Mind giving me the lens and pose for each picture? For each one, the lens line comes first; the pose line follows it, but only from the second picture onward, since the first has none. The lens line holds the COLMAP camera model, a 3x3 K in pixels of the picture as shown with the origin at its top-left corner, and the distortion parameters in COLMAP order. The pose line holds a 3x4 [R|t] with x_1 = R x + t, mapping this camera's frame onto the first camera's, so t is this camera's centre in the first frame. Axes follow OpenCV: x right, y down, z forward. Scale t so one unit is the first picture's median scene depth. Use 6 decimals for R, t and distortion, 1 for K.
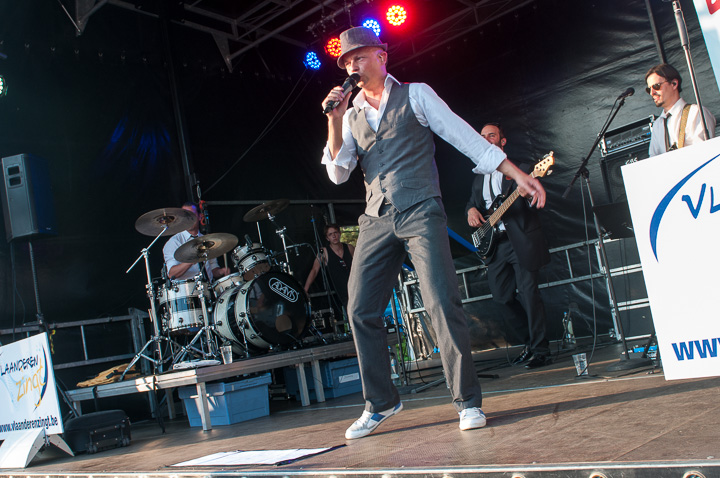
lens RADIAL K [[841.7, 0, 384.7], [0, 841.7, 241.9], [0, 0, 1]] dist [-0.033963, 0.000000]
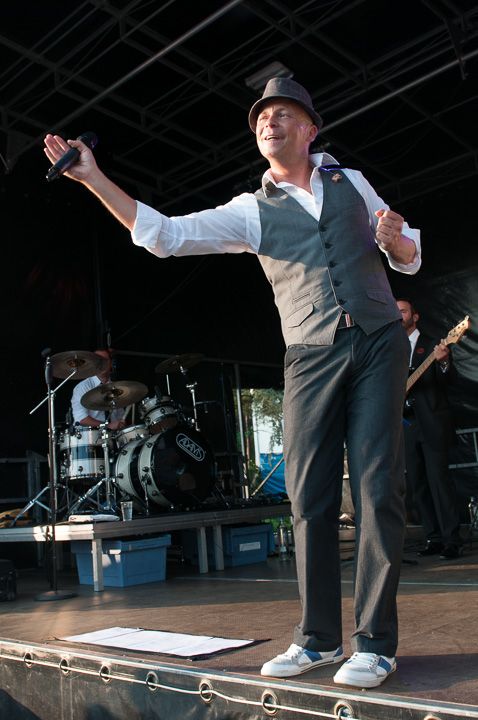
lens RADIAL K [[758.6, 0, 239.3], [0, 758.6, 364.4], [0, 0, 1]] dist [-0.030608, 0.000000]
pose [[0.995559, 0.089993, -0.027646, -0.047870], [-0.091473, 0.994116, -0.058011, 0.008258], [0.022263, 0.060283, 0.997933, 0.131786]]
